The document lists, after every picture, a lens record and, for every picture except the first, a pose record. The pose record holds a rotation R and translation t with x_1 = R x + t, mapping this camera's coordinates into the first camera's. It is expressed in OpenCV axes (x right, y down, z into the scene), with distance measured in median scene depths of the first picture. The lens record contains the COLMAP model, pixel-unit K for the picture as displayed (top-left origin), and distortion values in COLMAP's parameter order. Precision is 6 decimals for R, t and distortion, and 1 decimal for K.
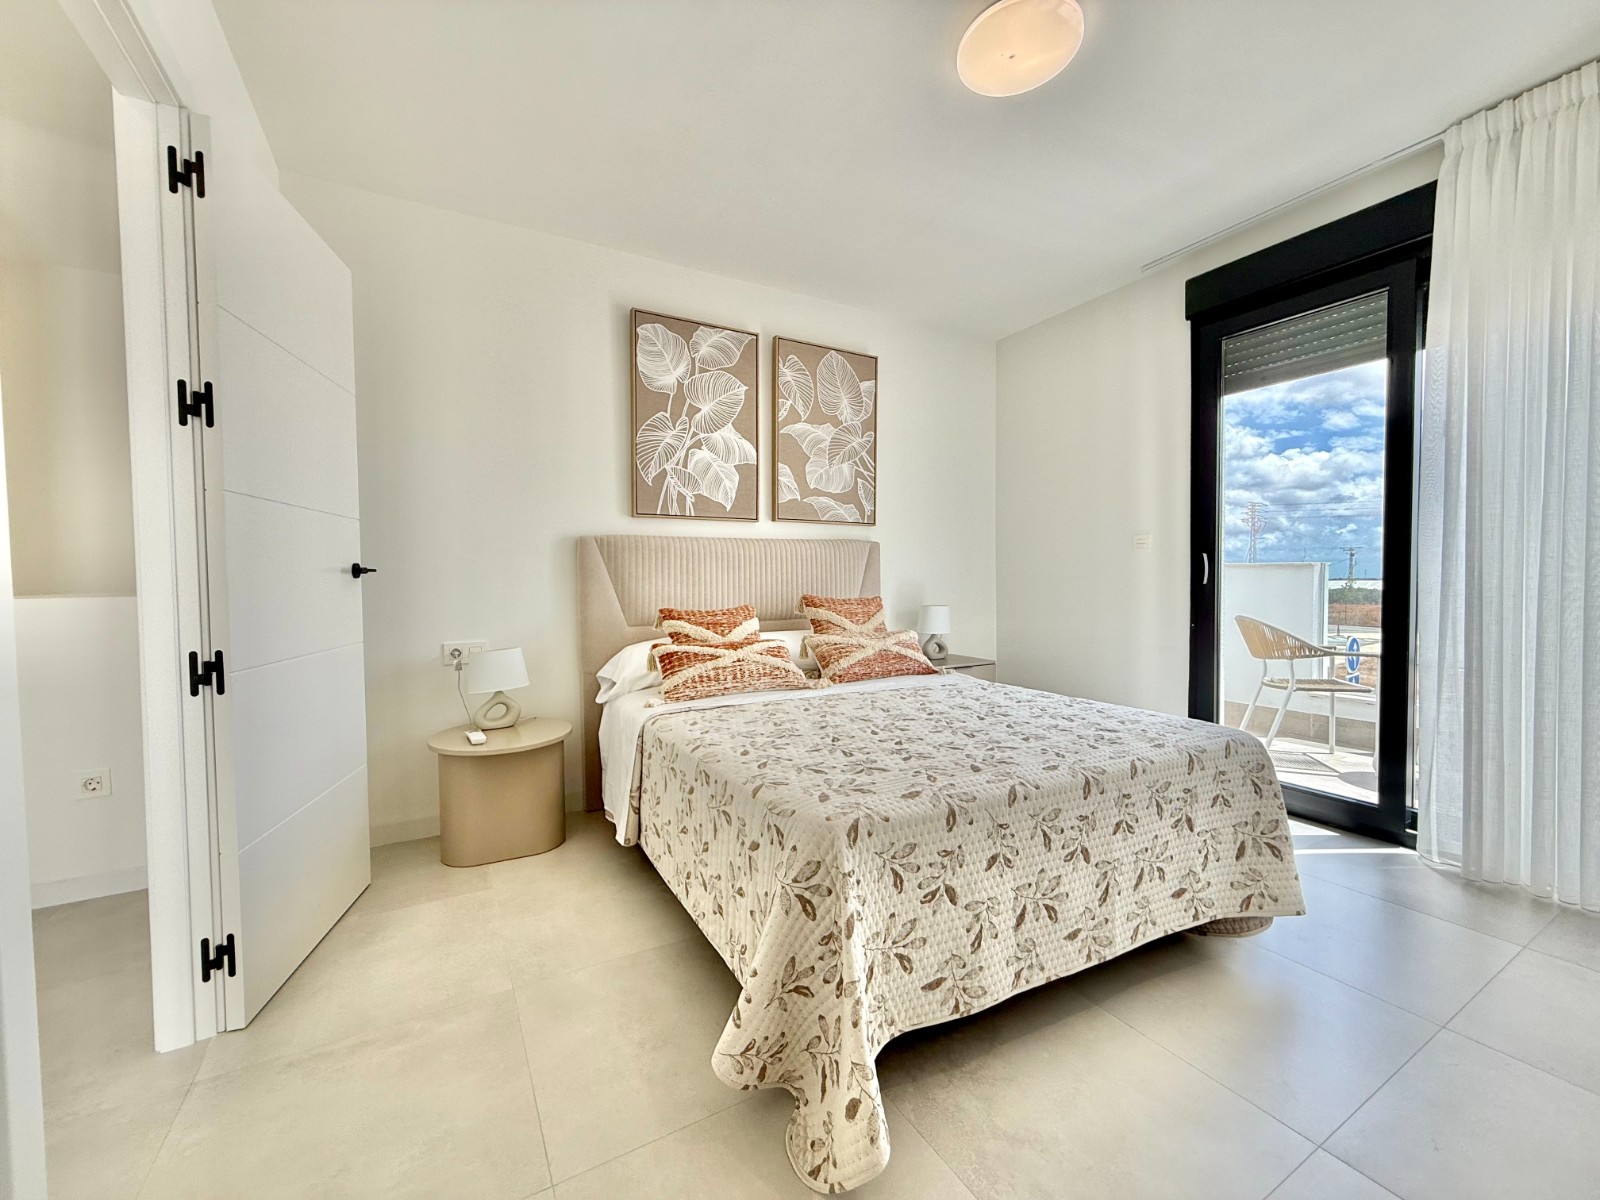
lens RADIAL K [[636.4, 0, 796.9], [0, 636.4, 597.1], [0, 0, 1]] dist [-0.000300, -0.000061]
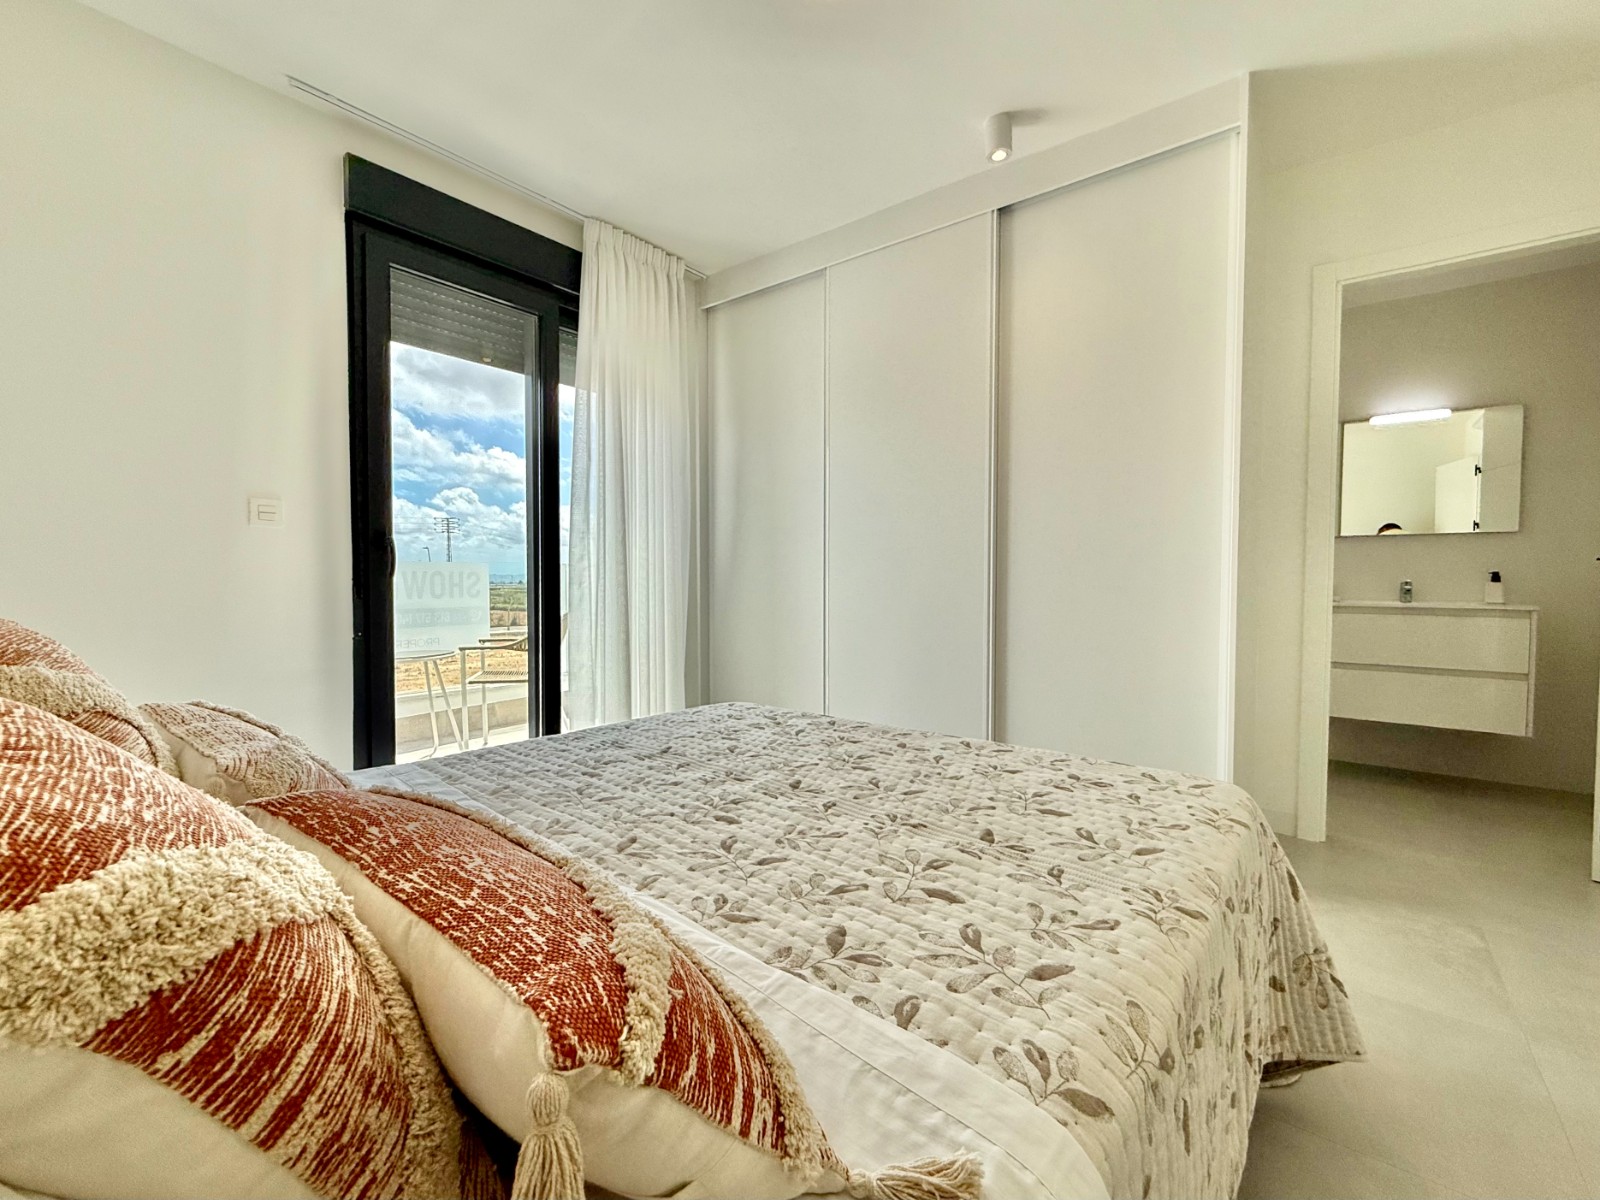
lens RADIAL K [[677.3, 0, 803.9], [0, 677.3, 600.2], [0, 0, 1]] dist [0.011944, -0.000046]
pose [[-0.355497, -0.016453, 0.934533, -0.295649], [0.033784, 0.998966, 0.030439, -0.004294], [-0.934067, 0.042393, -0.354574, 0.820134]]
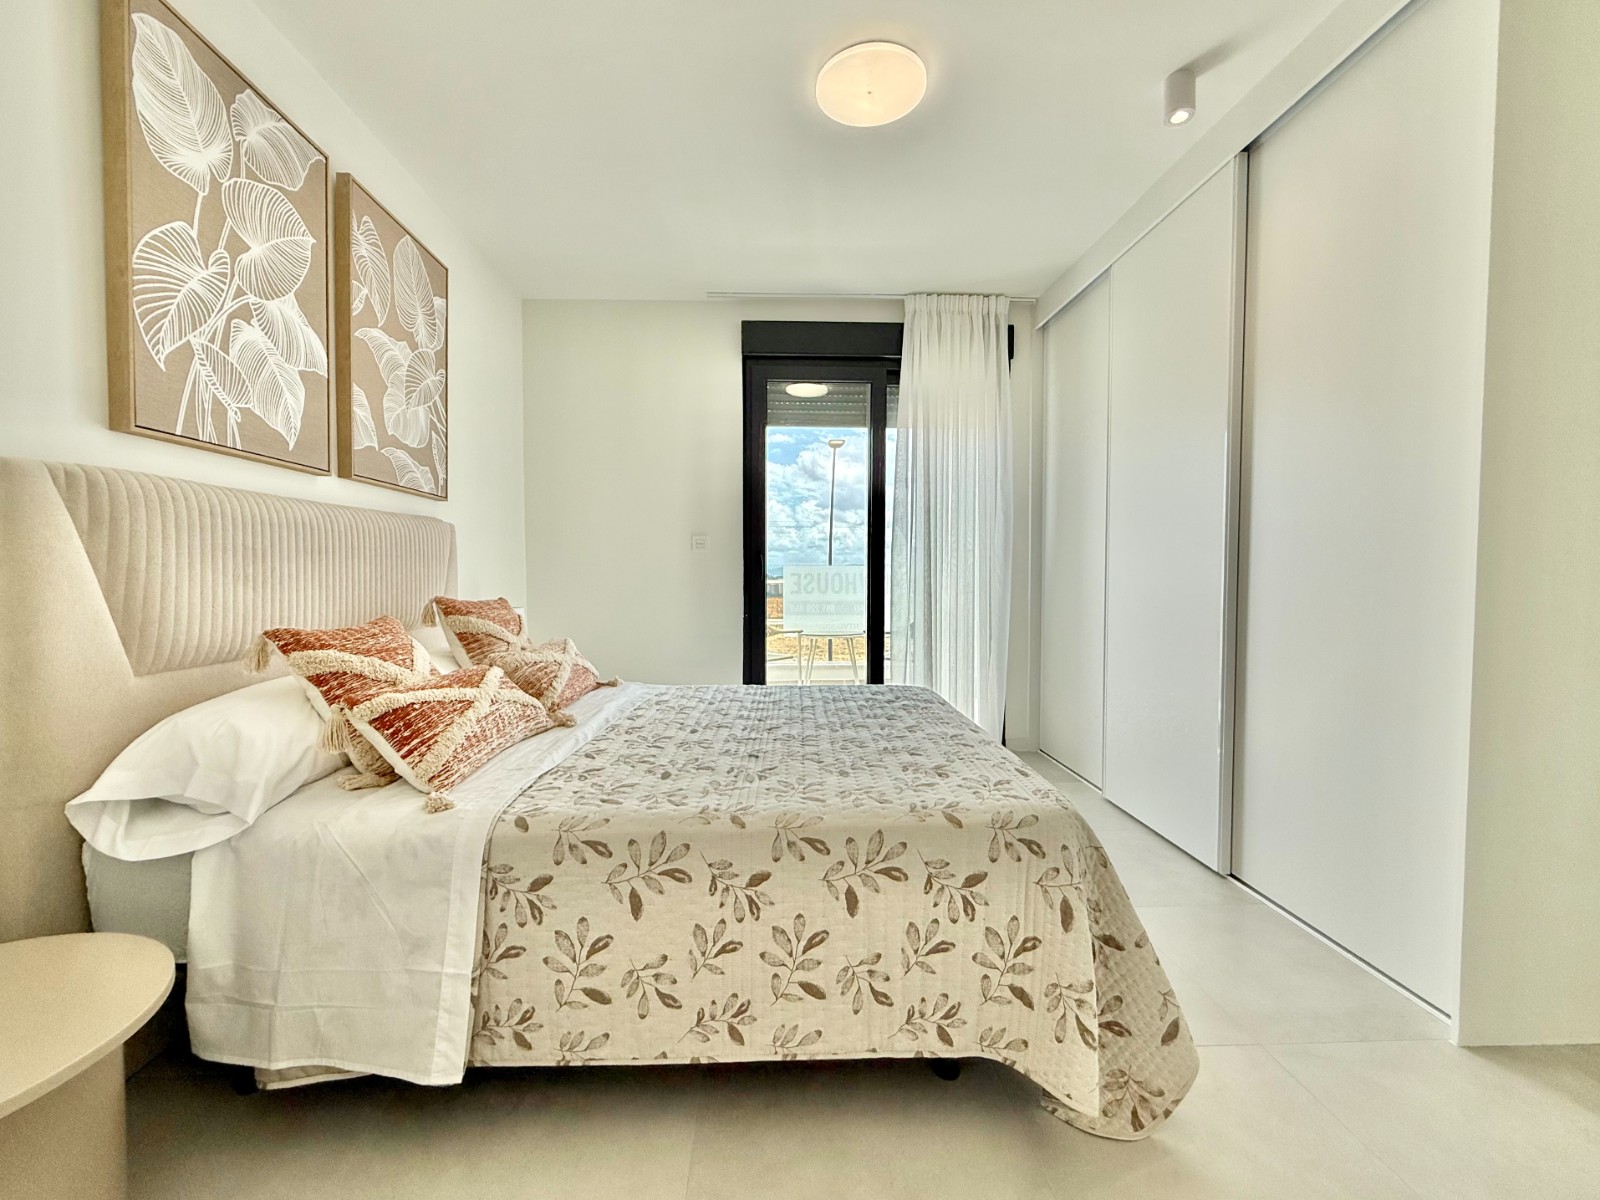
lens RADIAL K [[663.4, 0, 798.9], [0, 663.4, 597.5], [0, 0, 1]] dist [-0.000197, -0.000461]
pose [[0.465571, -0.024045, 0.884684, -0.434872], [0.021647, 0.999641, 0.015778, -0.006187], [-0.884746, 0.011805, 0.465924, 0.352917]]
